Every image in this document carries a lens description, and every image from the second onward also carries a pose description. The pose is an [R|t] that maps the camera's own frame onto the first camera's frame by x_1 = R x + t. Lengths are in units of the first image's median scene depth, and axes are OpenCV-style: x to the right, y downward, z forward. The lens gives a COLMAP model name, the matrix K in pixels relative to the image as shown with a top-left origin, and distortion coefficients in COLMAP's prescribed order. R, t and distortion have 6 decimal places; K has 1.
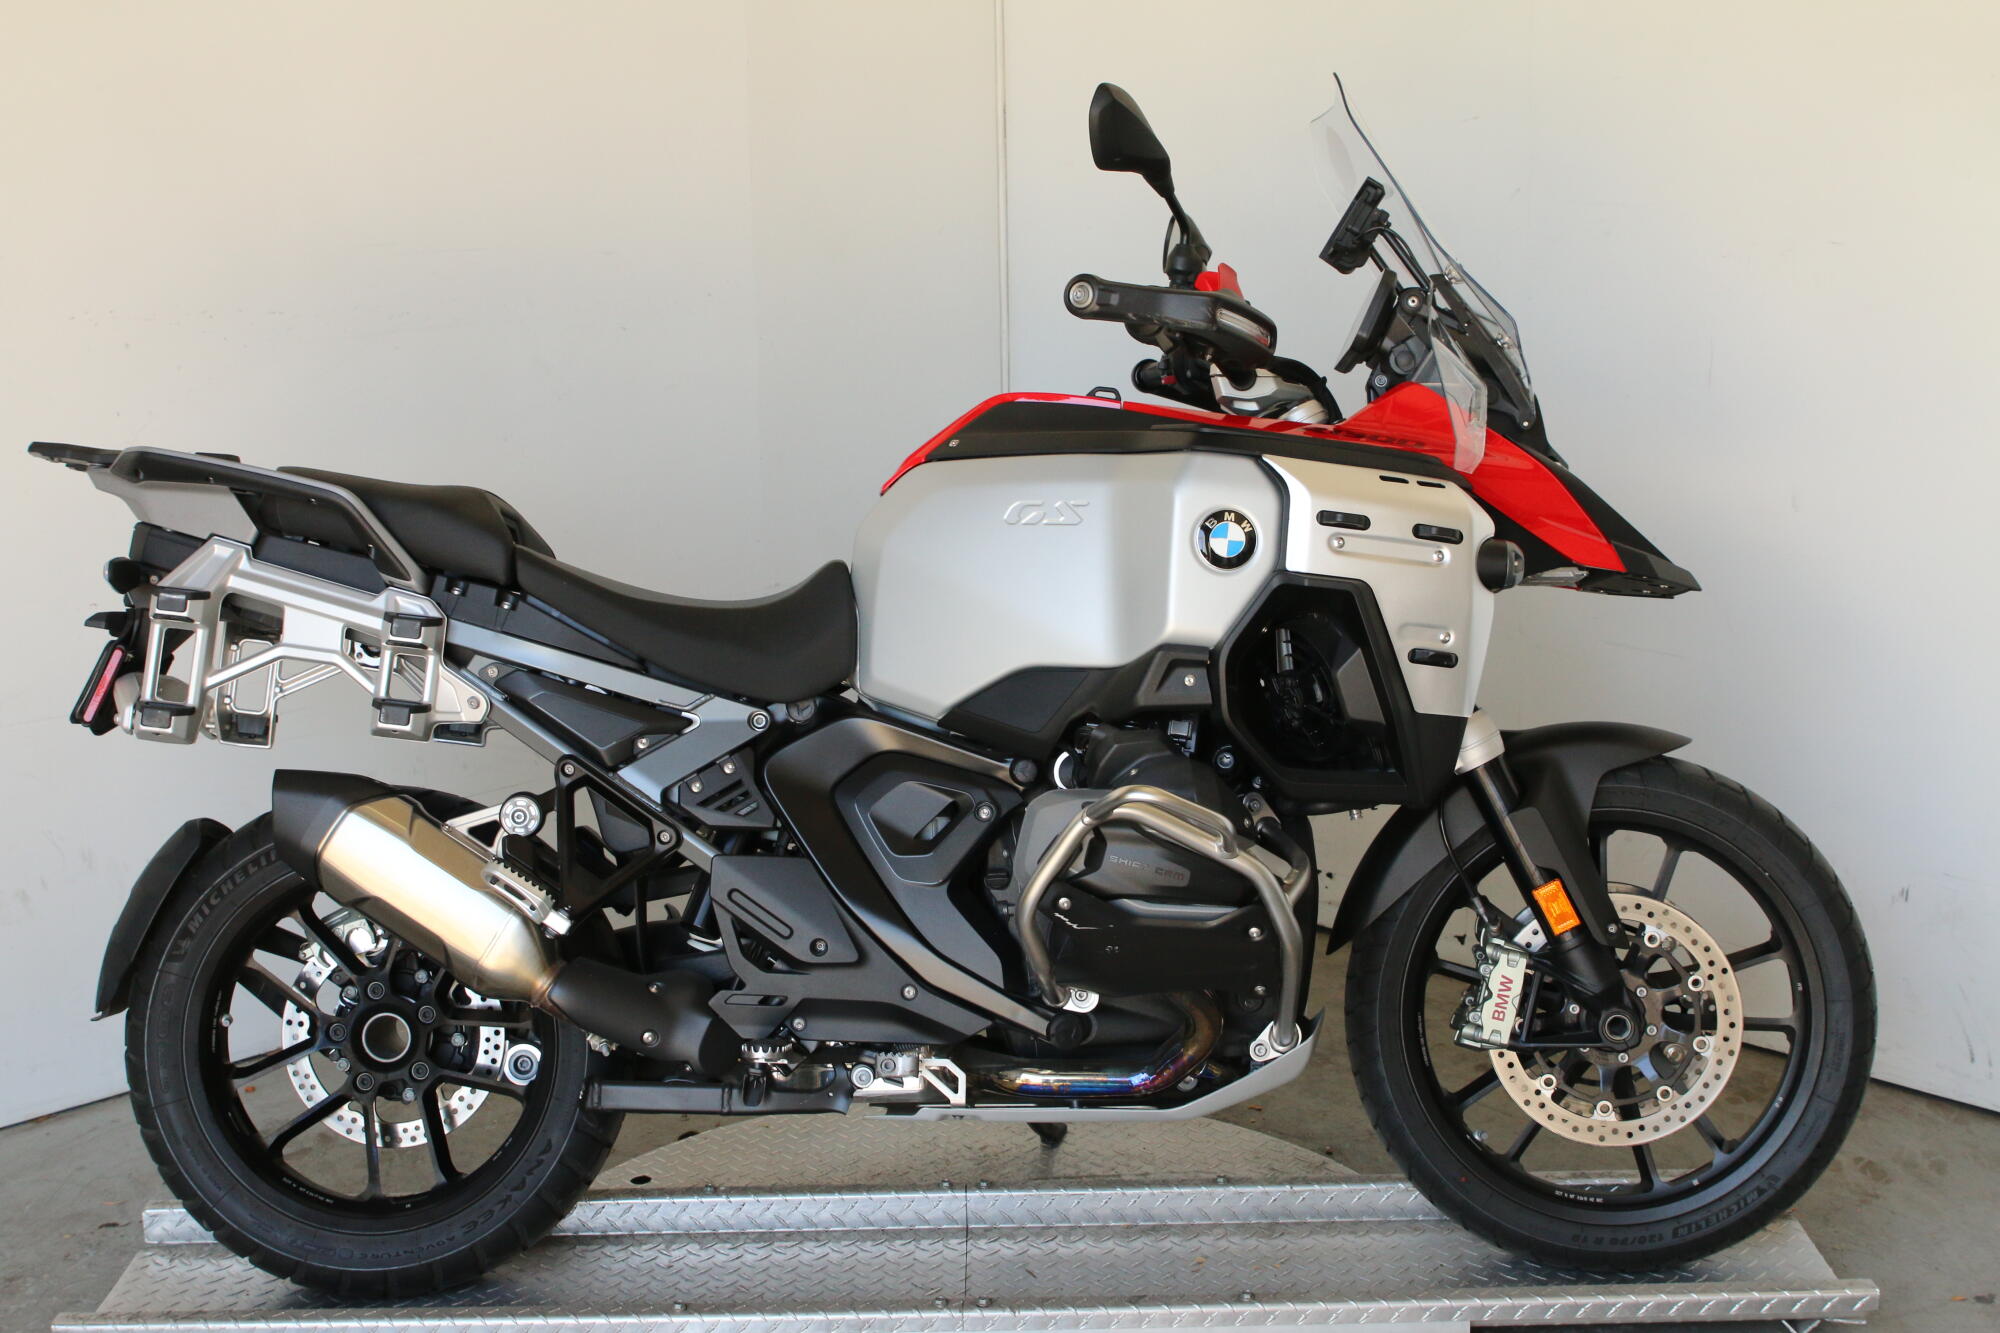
lens RADIAL K [[2536.5, 0, 997.0], [0, 2536.5, 644.1], [0, 0, 1]] dist [-0.107008, 0.125454]
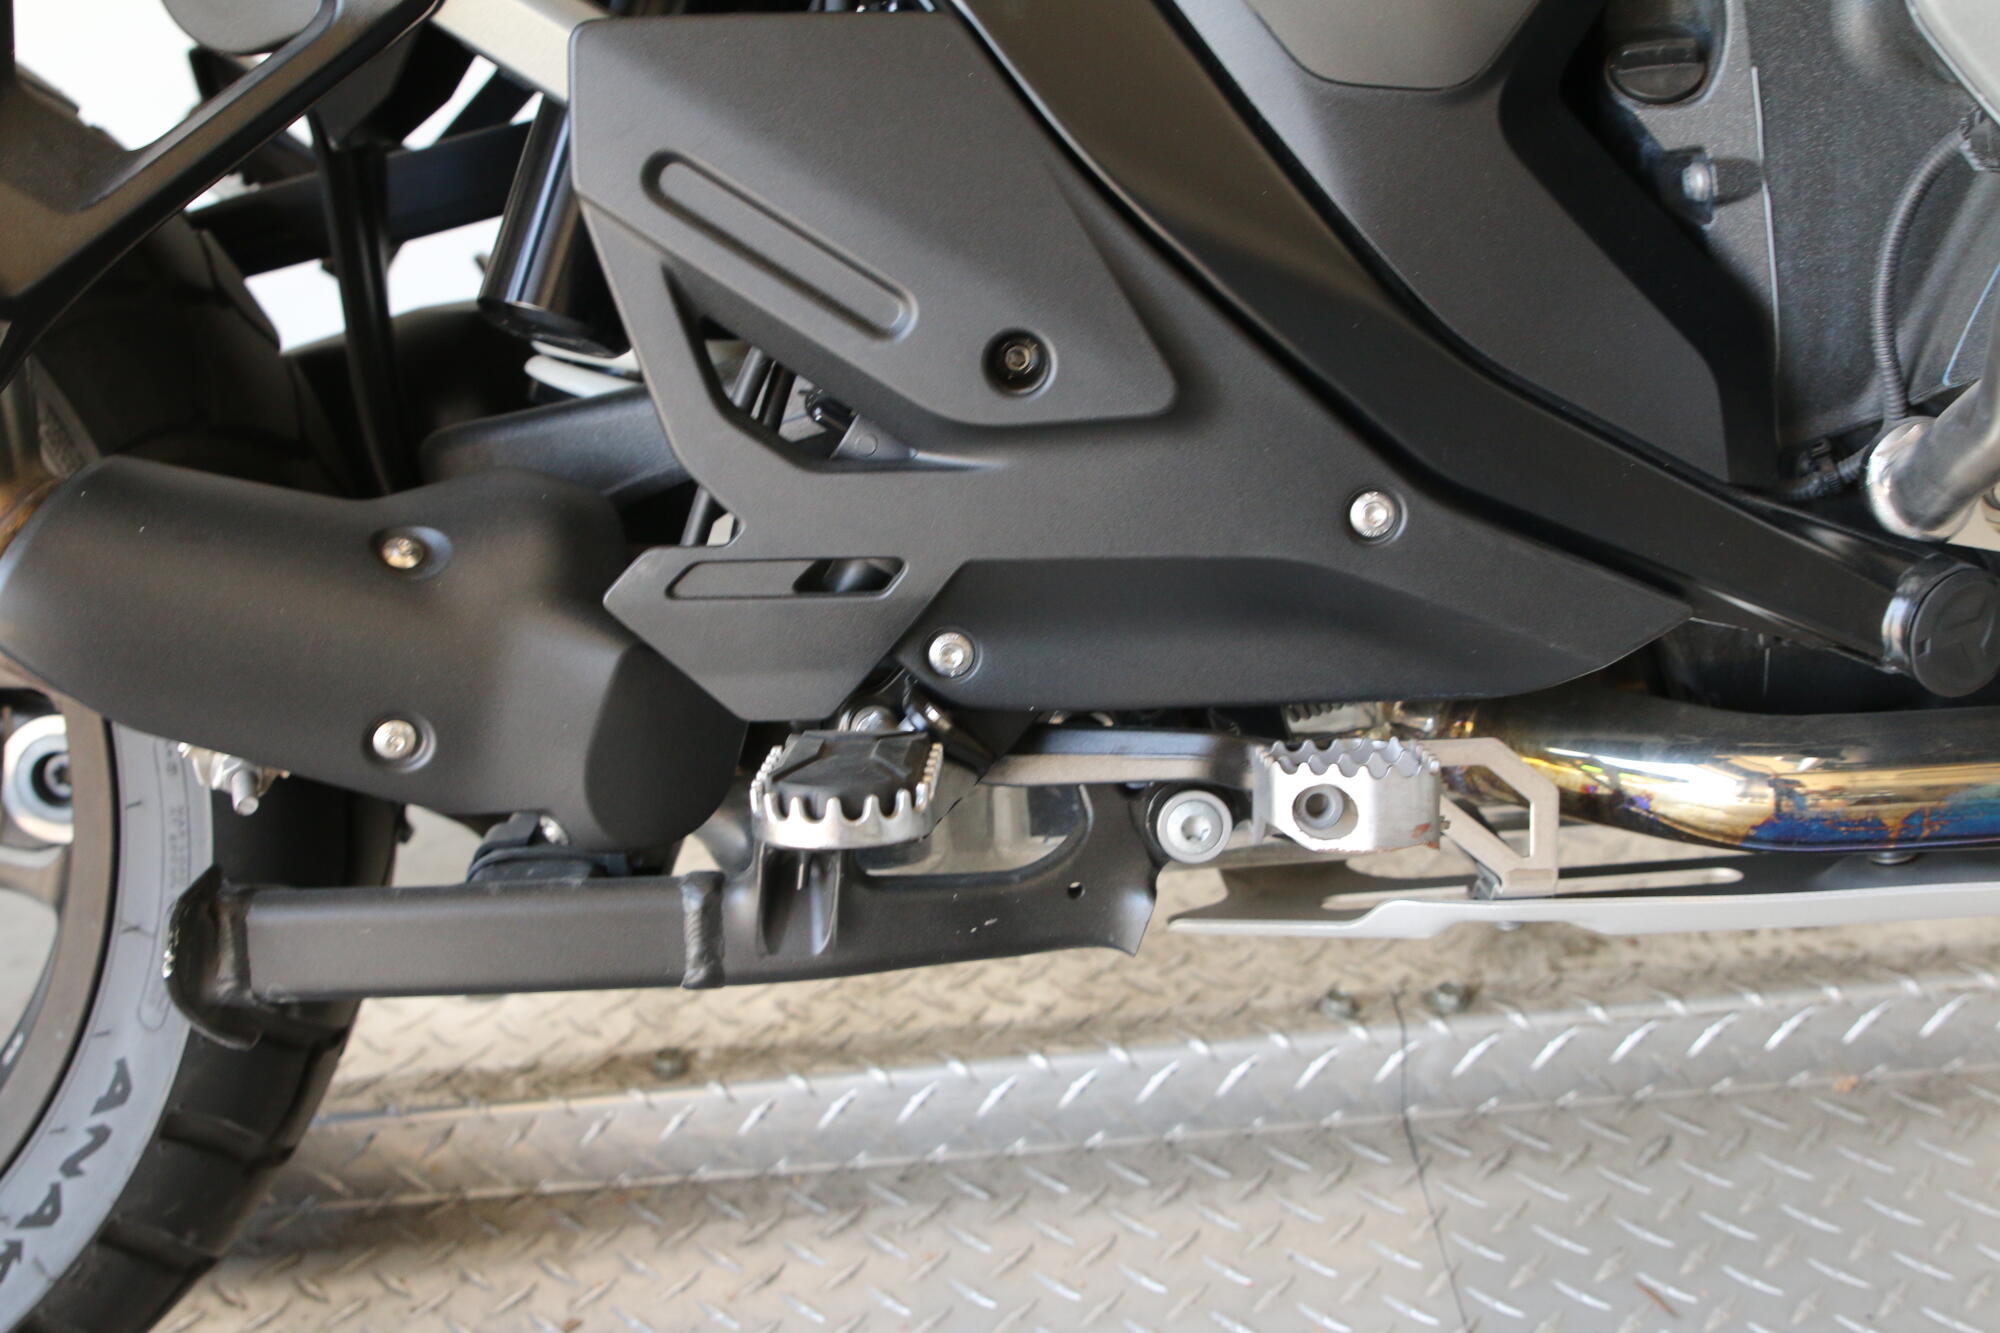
lens RADIAL K [[2503.4, 0, 1002.0], [0, 2503.4, 619.4], [0, 0, 1]] dist [-0.104726, 0.093312]
pose [[0.998017, -0.061402, 0.013840, -0.074631], [0.056464, 0.970542, 0.234222, 0.083433], [-0.027814, -0.232976, 0.972085, 0.729048]]
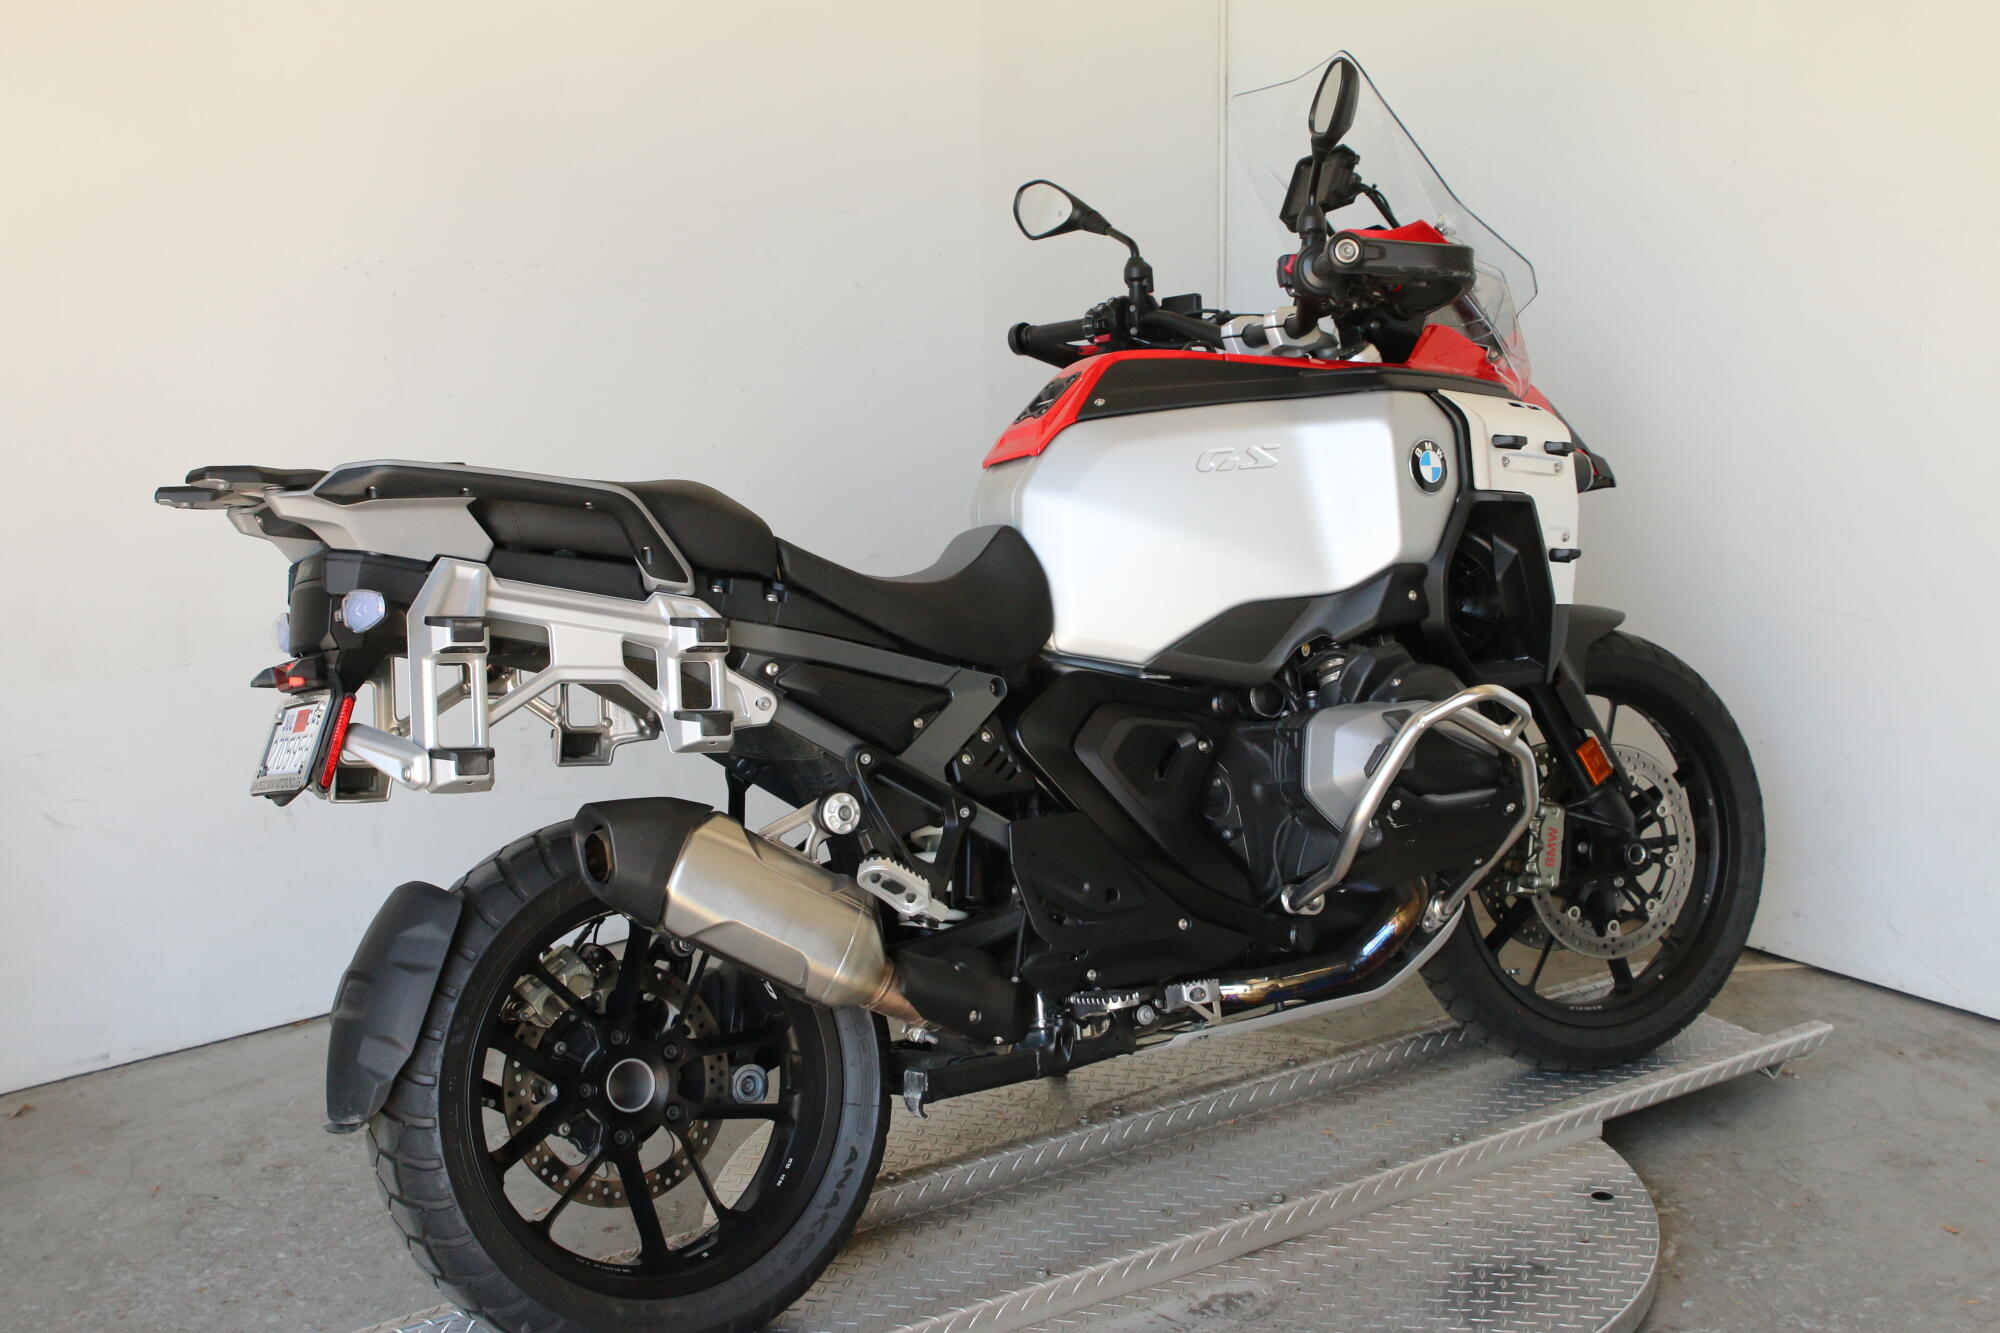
lens RADIAL K [[2536.5, 0, 997.0], [0, 2536.5, 644.1], [0, 0, 1]] dist [-0.107008, 0.125454]
pose [[0.834118, -0.113212, 0.539844, -0.635505], [0.112332, 0.993065, 0.034693, -0.021727], [-0.540027, 0.031704, 0.841050, 0.152951]]
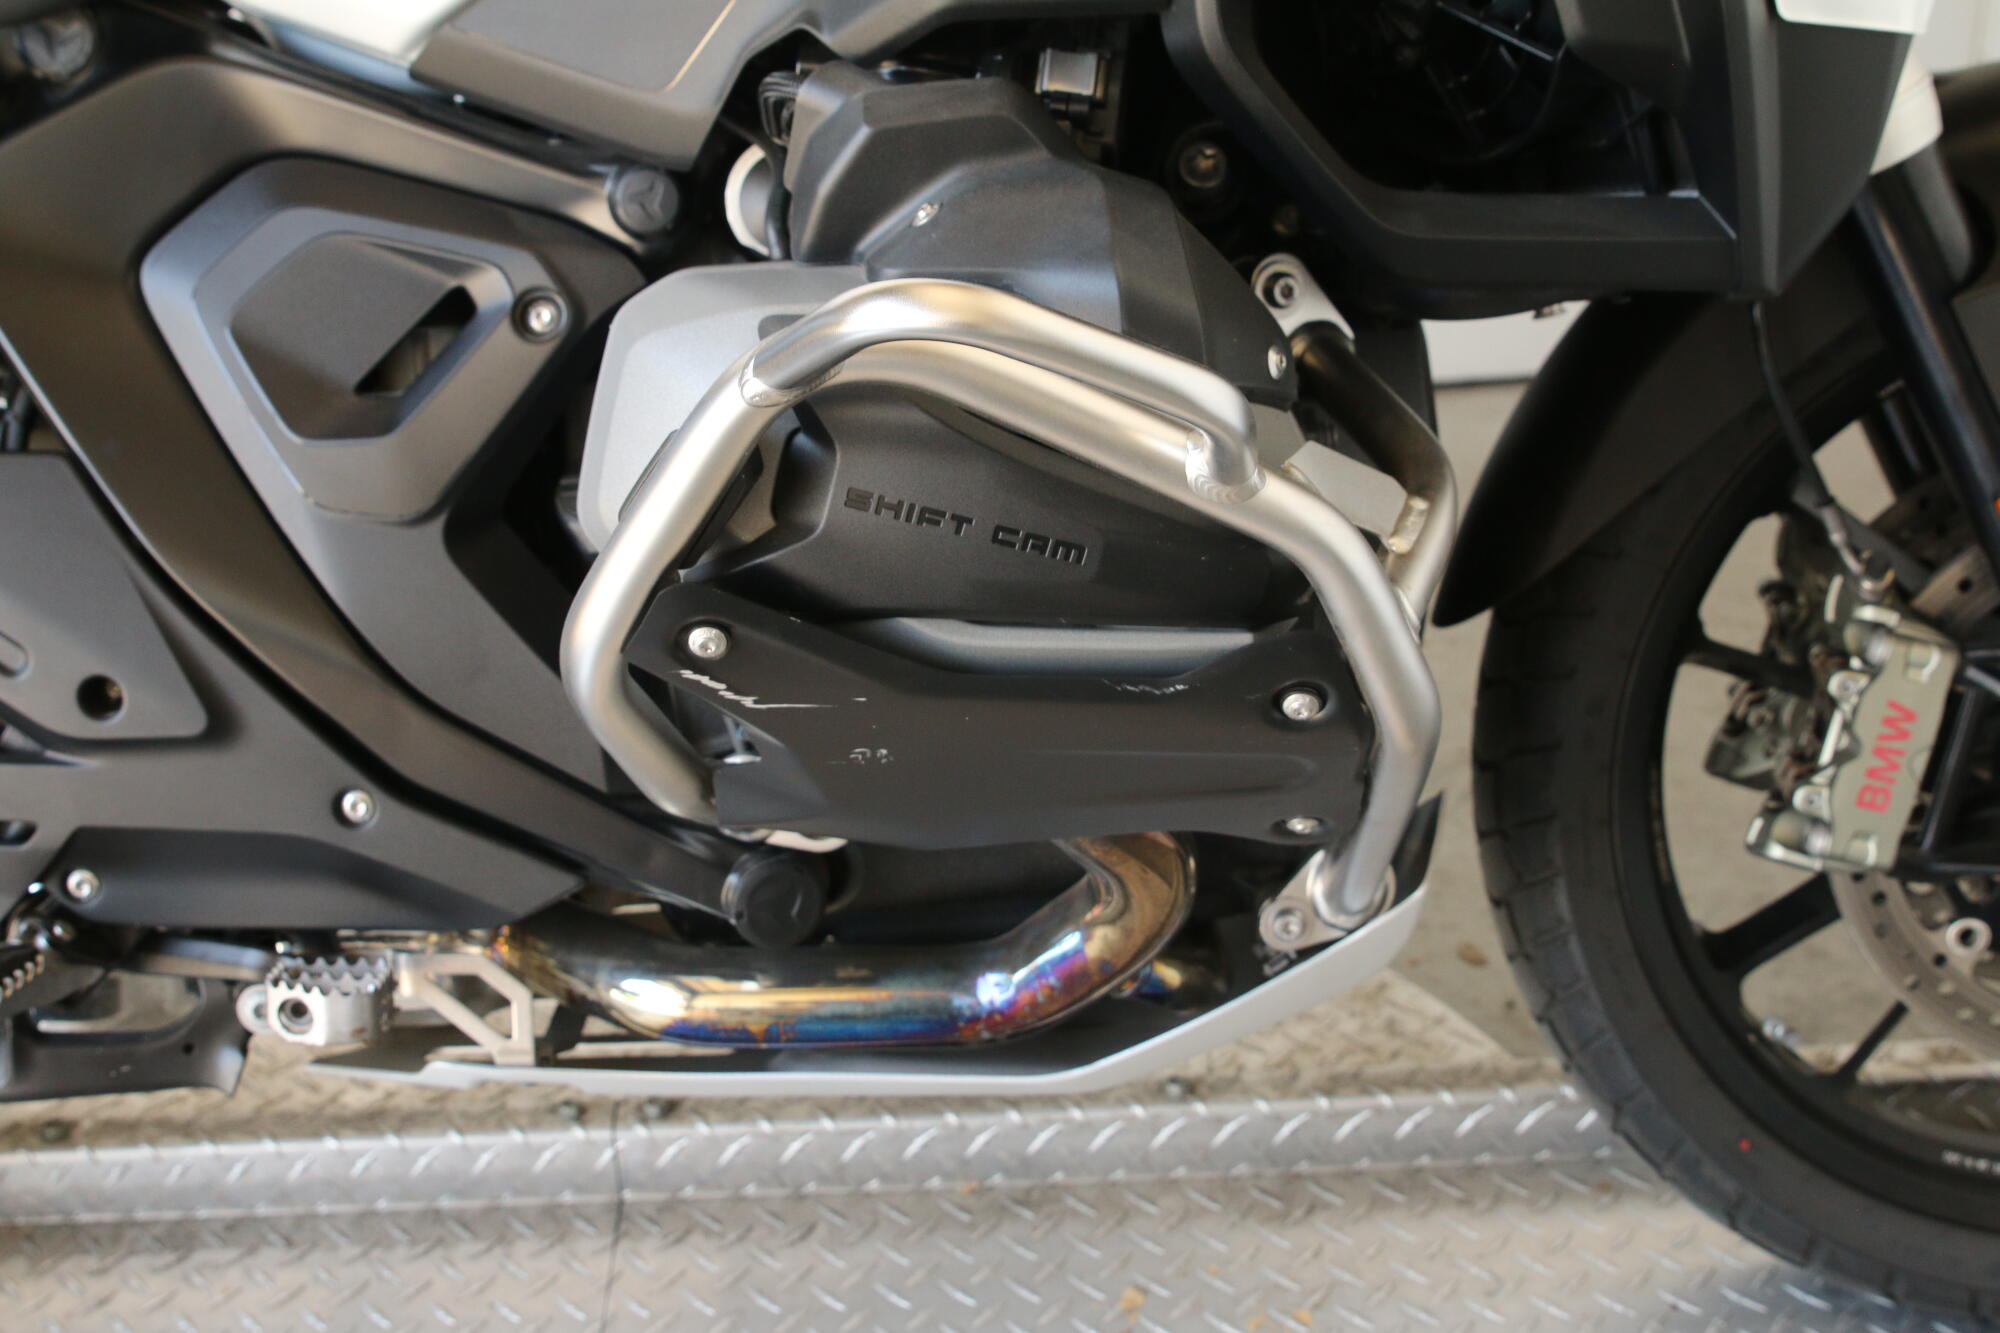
lens RADIAL K [[2552.6, 0, 992.1], [0, 2552.6, 631.8], [0, 0, 1]] dist [-0.104315, 0.094011]
pose [[0.999336, -0.022135, 0.028946, 0.047848], [0.014379, 0.969438, 0.244913, 0.021082], [-0.033483, -0.244334, 0.969113, 0.621318]]
